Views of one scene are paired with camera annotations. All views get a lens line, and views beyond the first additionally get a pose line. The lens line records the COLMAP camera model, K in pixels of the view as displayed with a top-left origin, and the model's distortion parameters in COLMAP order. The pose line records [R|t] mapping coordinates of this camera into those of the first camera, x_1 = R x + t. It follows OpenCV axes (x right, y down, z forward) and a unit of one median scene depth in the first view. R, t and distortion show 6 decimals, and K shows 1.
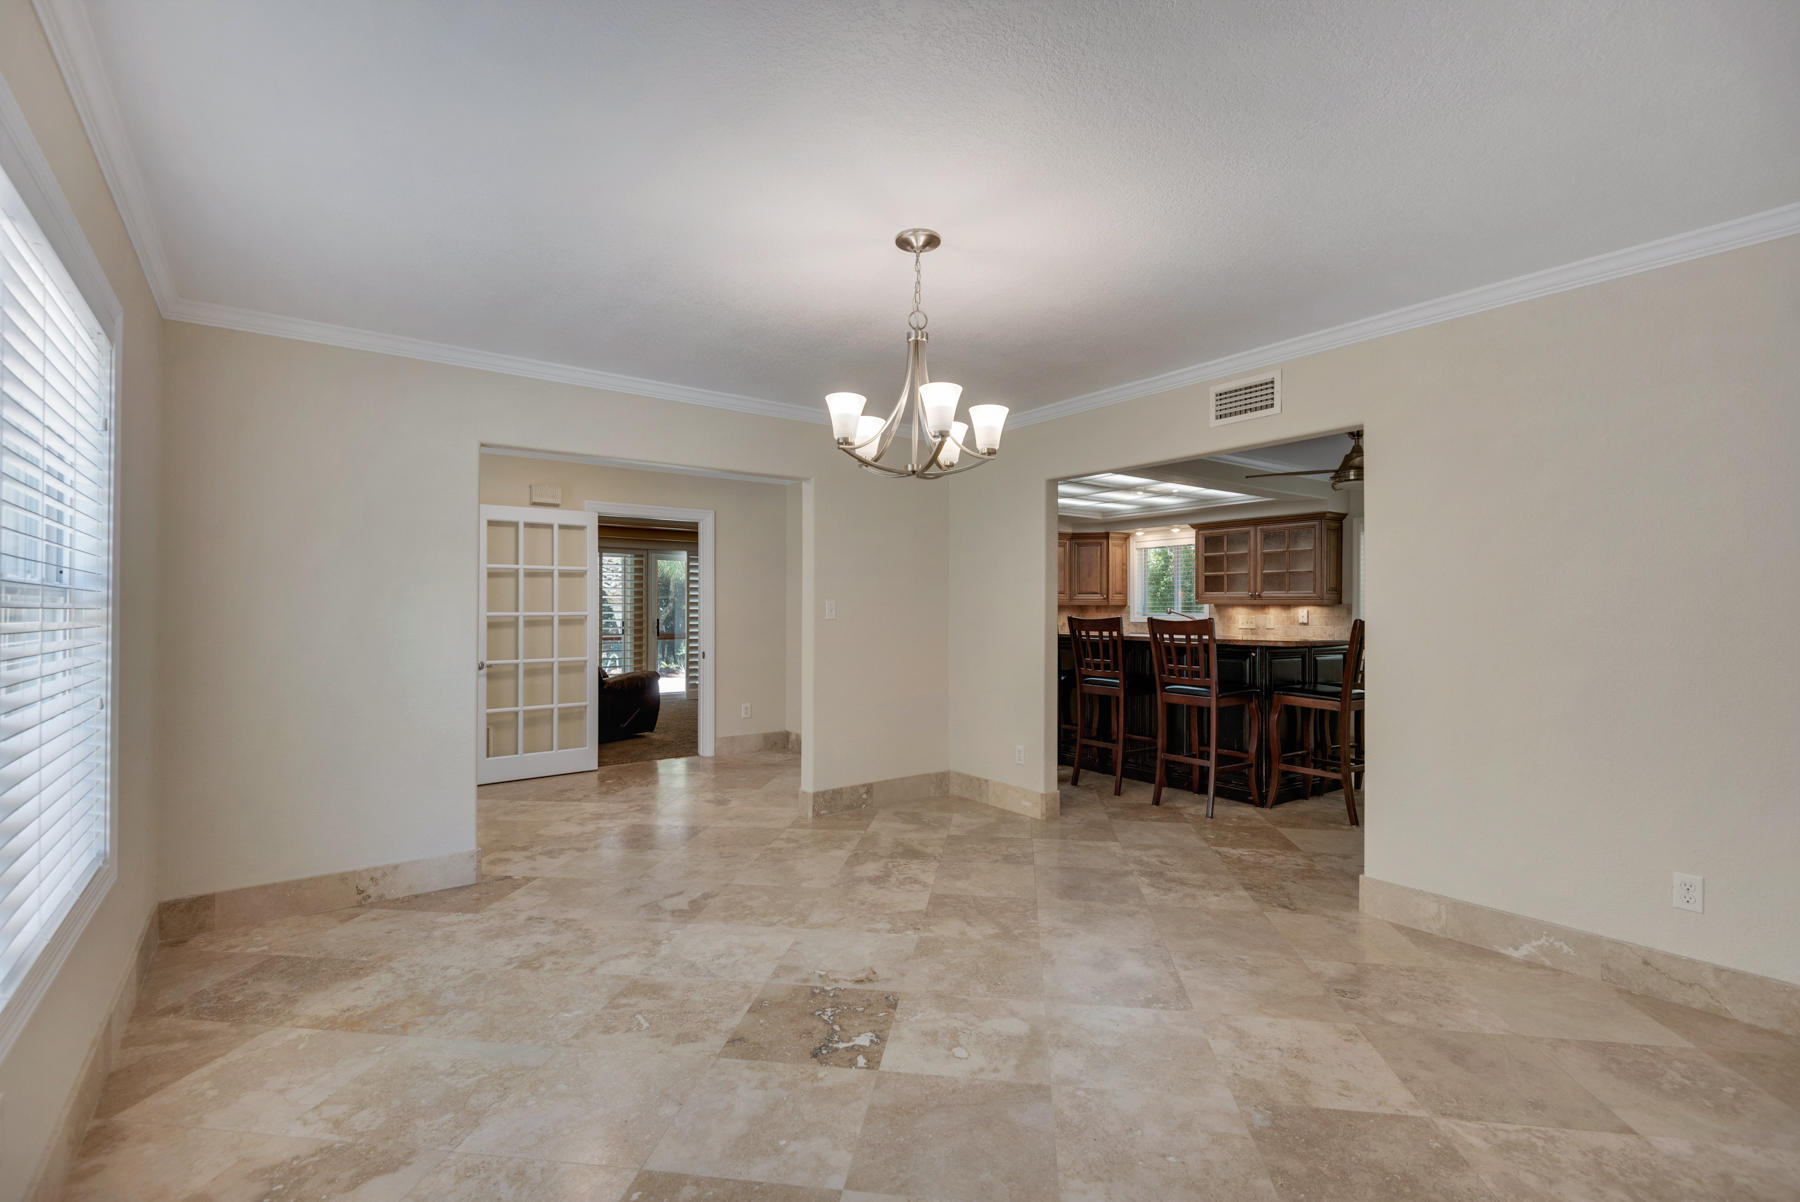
lens RADIAL K [[819.5, 0, 899.8], [0, 819.5, 602.6], [0, 0, 1]] dist [0.000628, -0.000696]
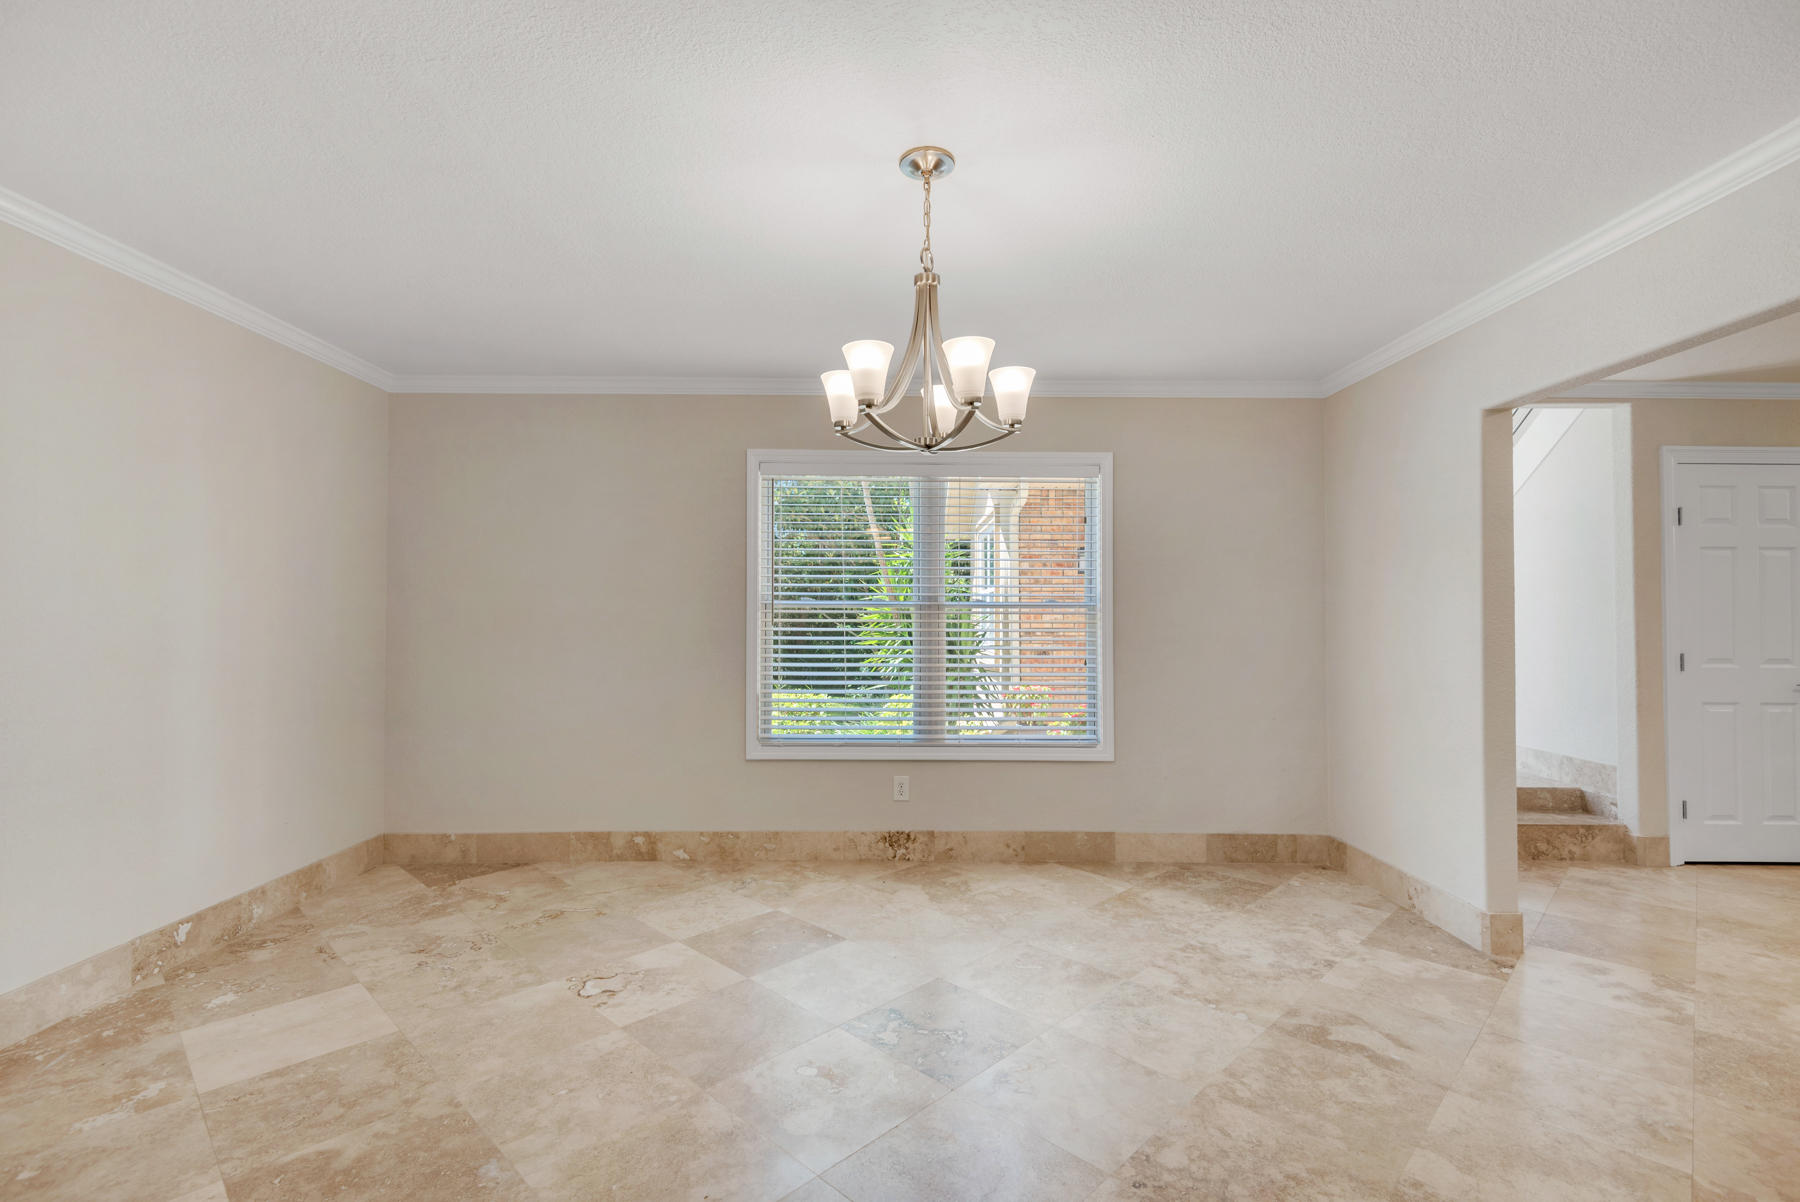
lens RADIAL K [[819.5, 0, 899.1], [0, 819.5, 604.5], [0, 0, 1]] dist [0.000628, -0.000696]
pose [[-0.598763, -0.011482, -0.800844, 0.597586], [0.001305, 0.999882, -0.015312, 0.011454], [0.800926, -0.010213, -0.598677, 1.266155]]
